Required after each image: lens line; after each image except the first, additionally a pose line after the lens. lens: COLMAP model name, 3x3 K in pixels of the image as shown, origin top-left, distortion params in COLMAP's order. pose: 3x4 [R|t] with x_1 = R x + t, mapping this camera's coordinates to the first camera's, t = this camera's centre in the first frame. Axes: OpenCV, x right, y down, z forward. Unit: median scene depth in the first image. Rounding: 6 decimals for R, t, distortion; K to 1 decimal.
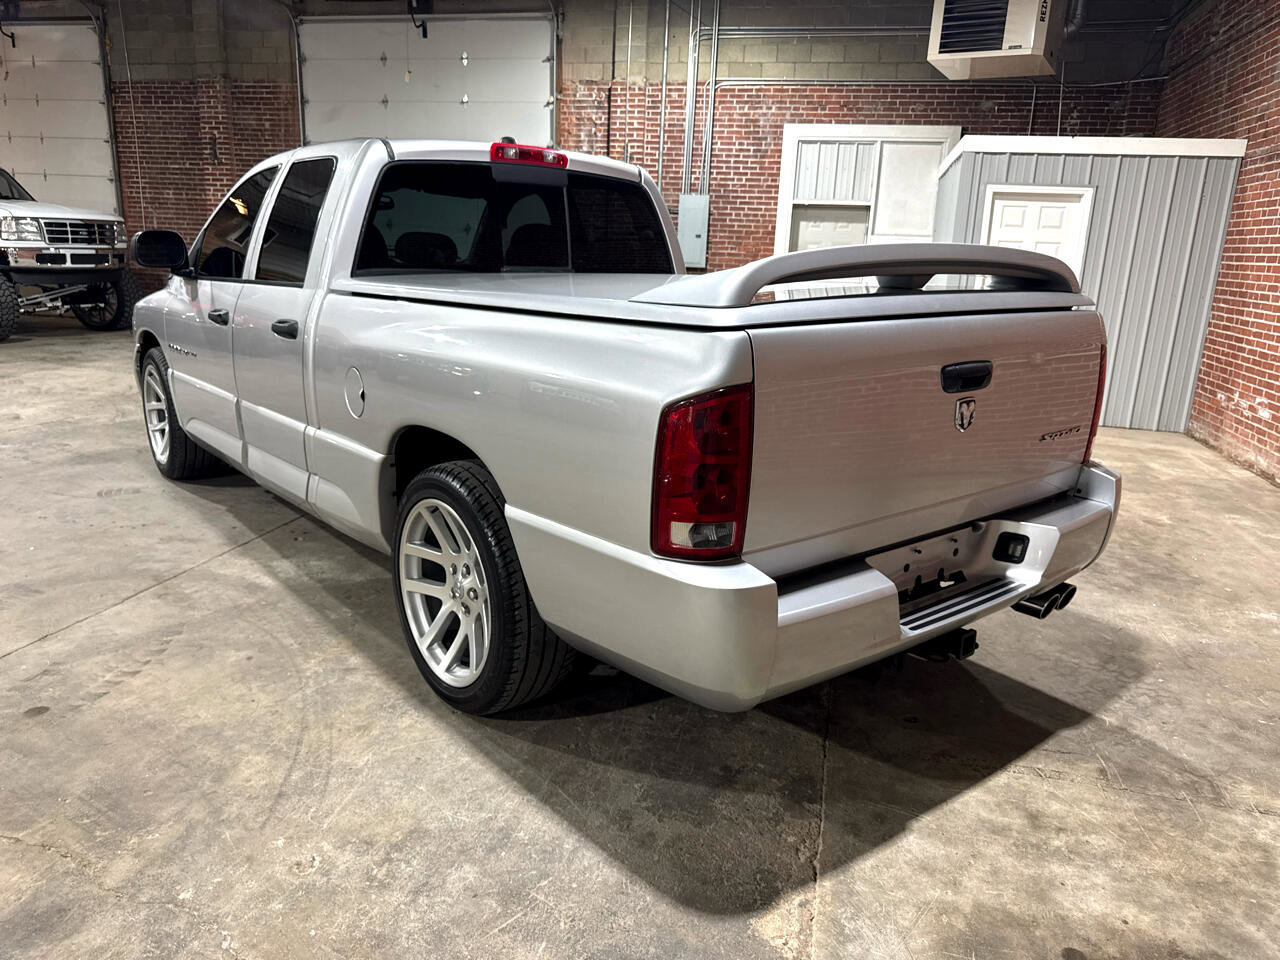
lens RADIAL K [[914.2, 0, 640.2], [0, 914.2, 484.8], [0, 0, 1]] dist [0.014532, -0.018136]
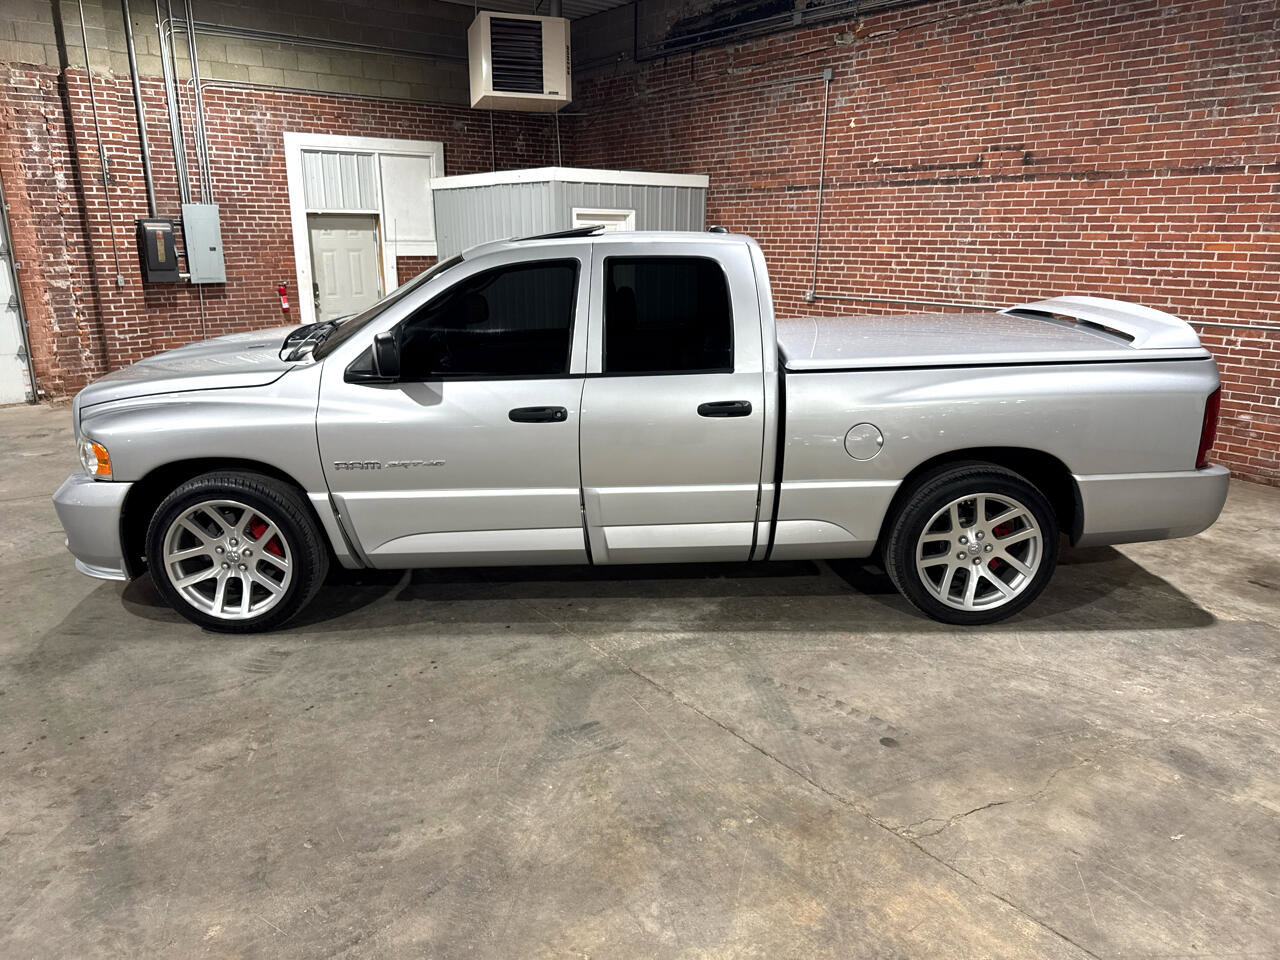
lens RADIAL K [[908.7, 0, 641.3], [0, 908.7, 487.8], [0, 0, 1]] dist [0.006593, -0.008866]
pose [[0.623139, -0.249530, 0.741237, -1.183071], [0.218538, 0.965541, 0.141320, -0.229692], [-0.750959, 0.073926, 0.656198, 0.299331]]
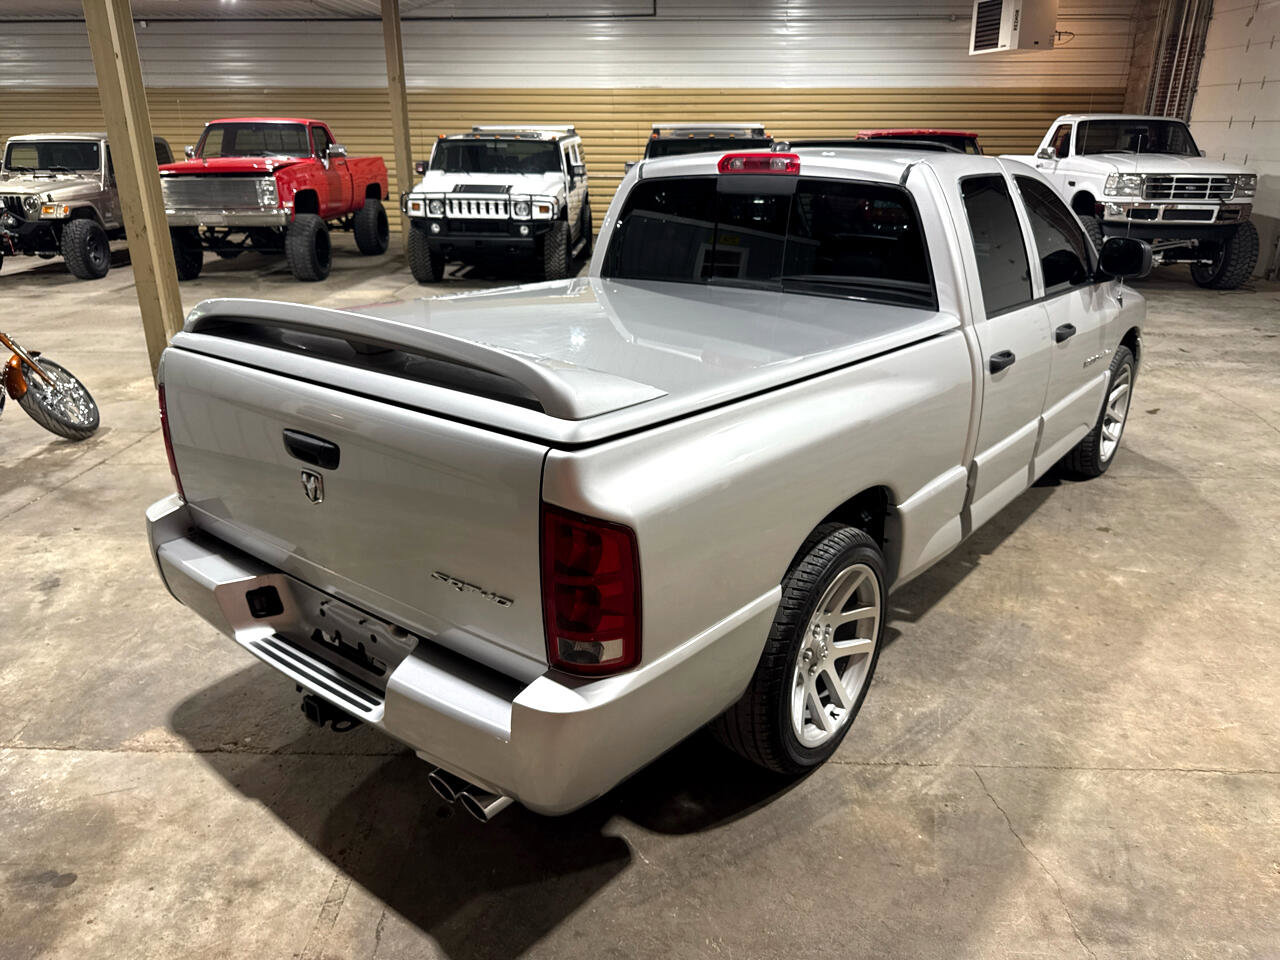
lens RADIAL K [[913.7, 0, 636.3], [0, 913.7, 484.0], [0, 0, 1]] dist [0.015839, -0.018210]
pose [[0.204042, 0.311652, -0.928030, 0.814418], [-0.242886, 0.934449, 0.260405, -0.255983], [0.948353, 0.172272, 0.266362, 0.654724]]
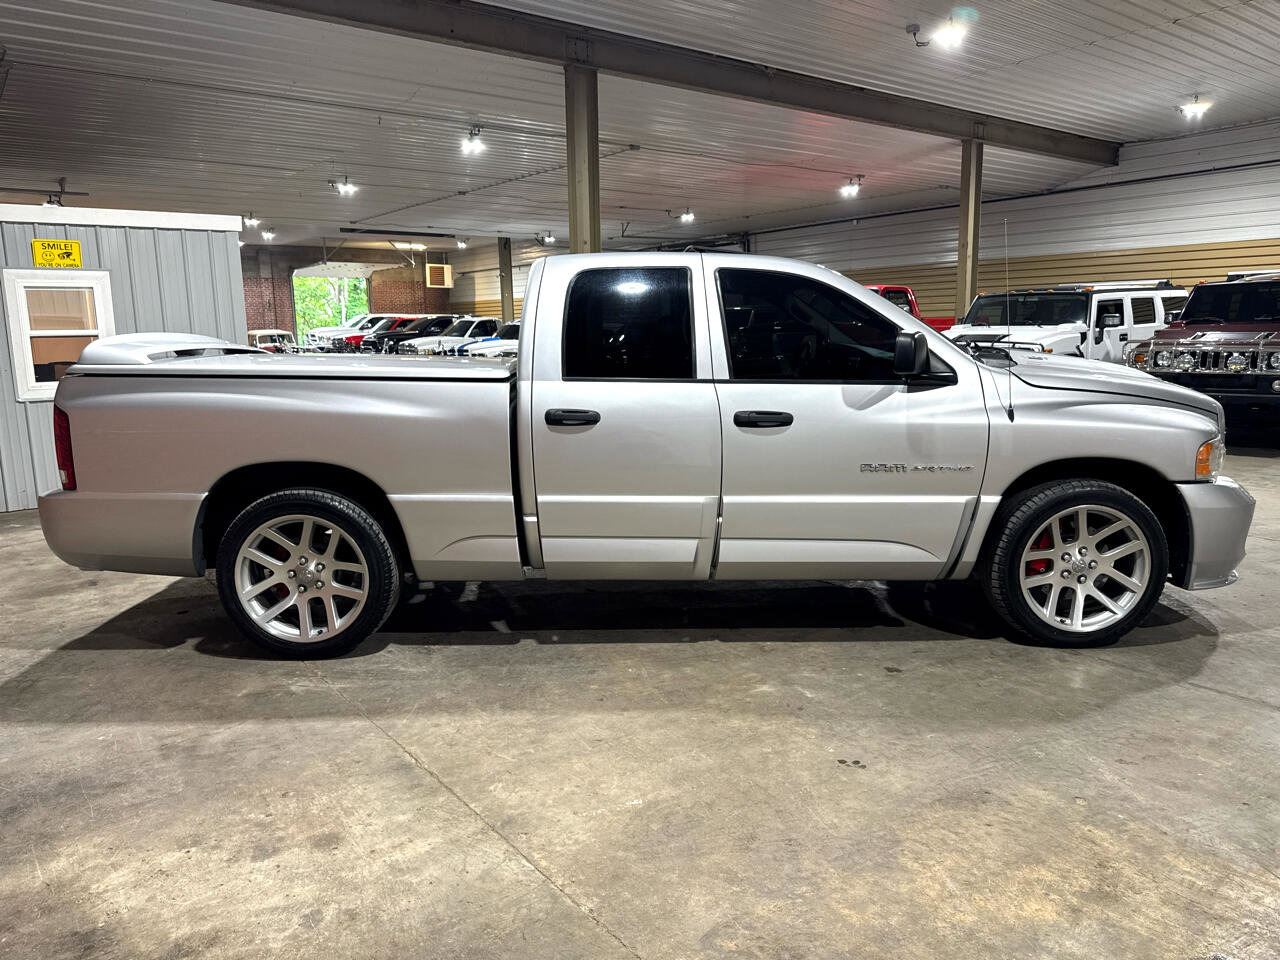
lens RADIAL K [[900.9, 0, 642.0], [0, 900.9, 481.4], [0, 0, 1]] dist [0.042722, -0.051083]
pose [[-0.625903, 0.103179, -0.773045, 0.763217], [-0.206298, 0.934000, 0.291693, -0.461594], [0.752121, 0.342050, -0.563308, 1.842309]]
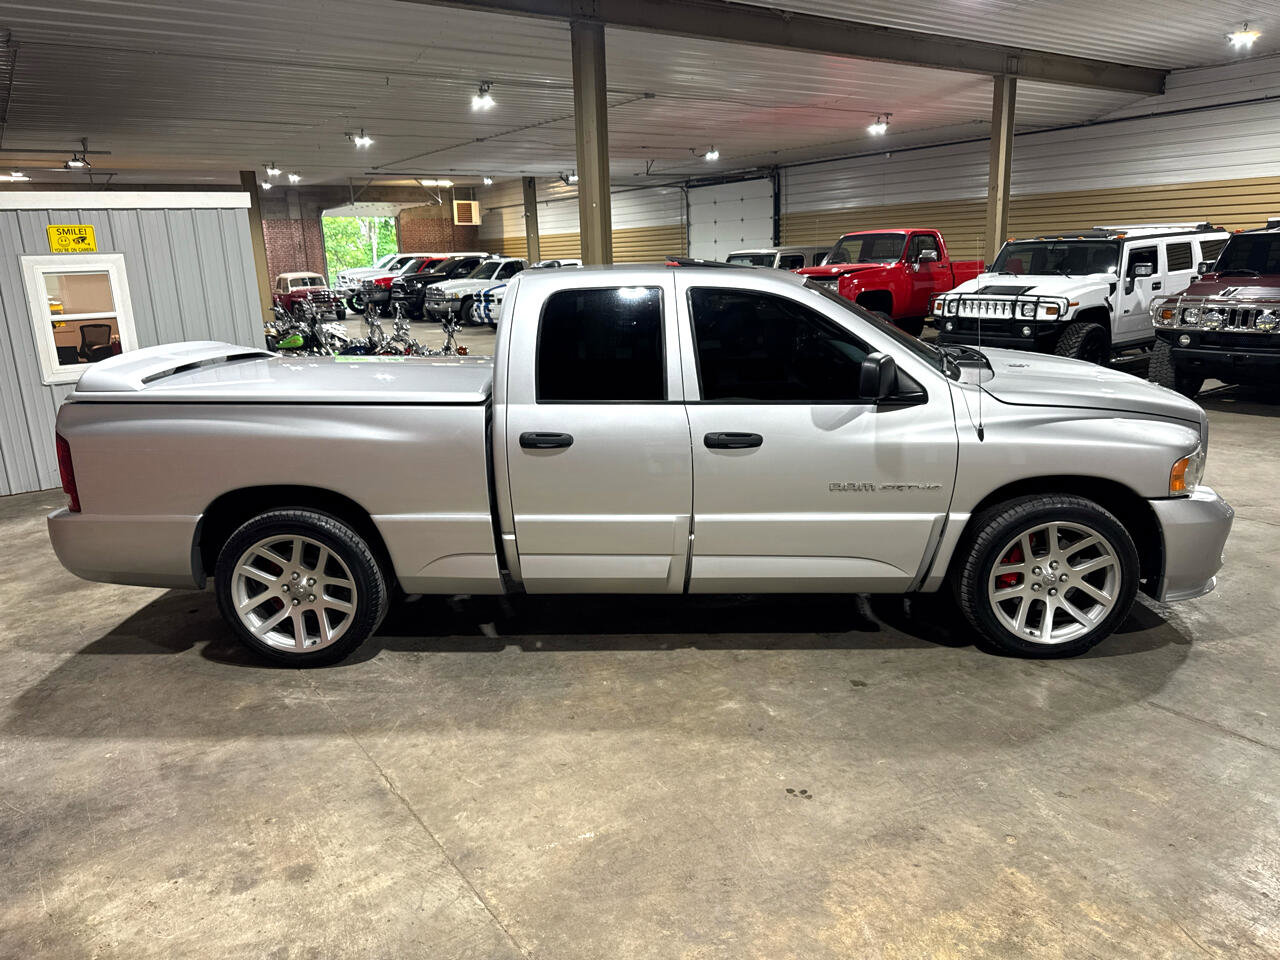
lens RADIAL K [[904.1, 0, 639.2], [0, 904.1, 480.6], [0, 0, 1]] dist [0.039970, -0.048860]
pose [[-0.659901, 0.167306, -0.732488, 0.722402], [-0.183656, 0.909403, 0.373171, -0.581637], [0.728561, 0.380782, -0.569390, 1.876800]]
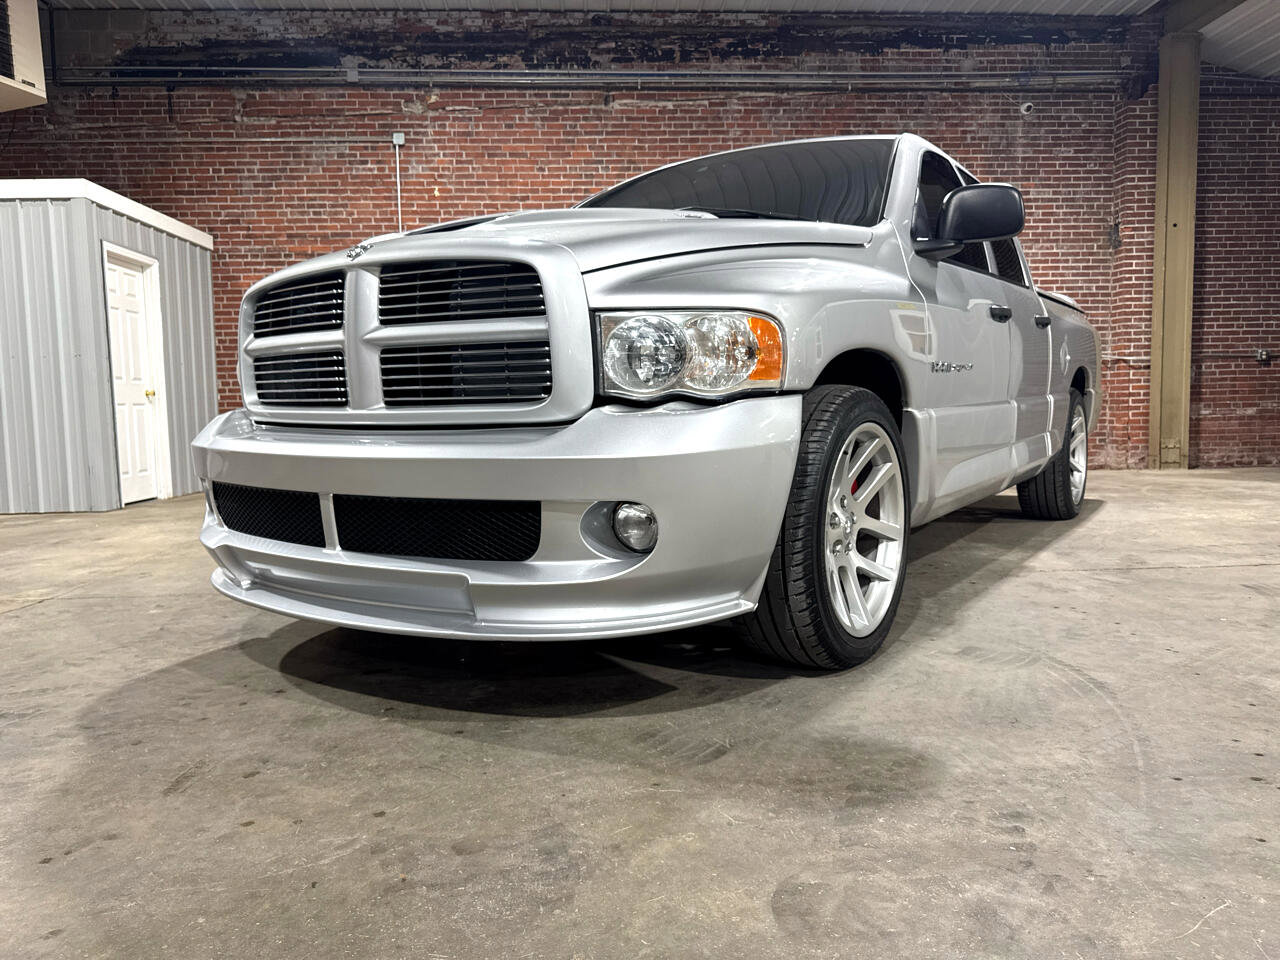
lens RADIAL K [[914.2, 0, 640.2], [0, 914.2, 484.8], [0, 0, 1]] dist [0.014532, -0.018136]
pose [[-0.282115, -0.112348, 0.952780, -1.273204], [0.251701, 0.949664, 0.186508, -0.290056], [-0.925774, 0.292432, -0.239636, 1.651533]]
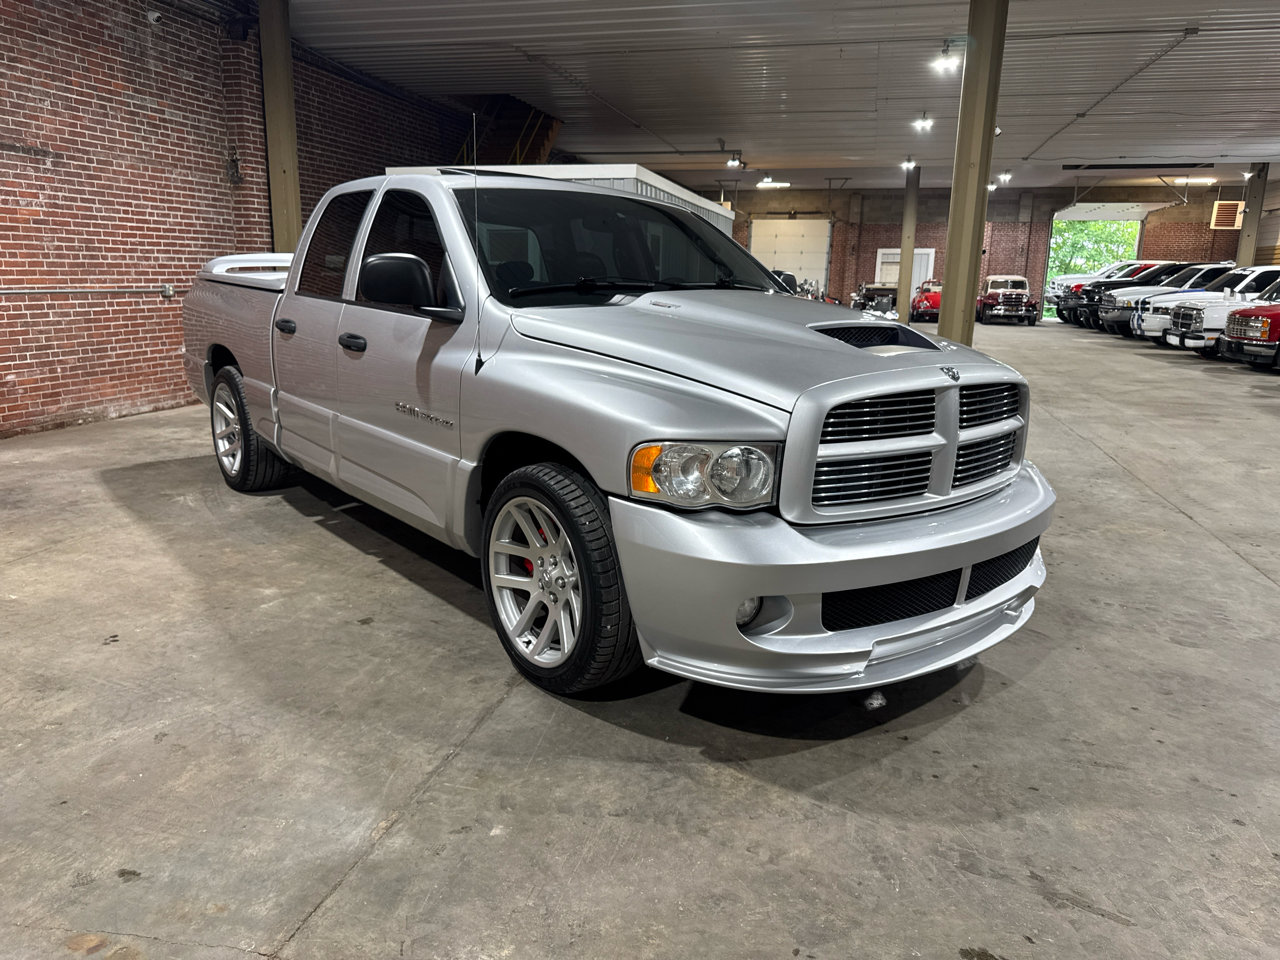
lens RADIAL K [[911.2, 0, 642.8], [0, 911.2, 484.0], [0, 0, 1]] dist [0.016360, -0.018513]
pose [[-0.998391, -0.056197, -0.007580, -0.420090], [-0.053288, 0.884076, 0.464295, -0.609312], [-0.019391, 0.463952, -0.885648, 2.317283]]
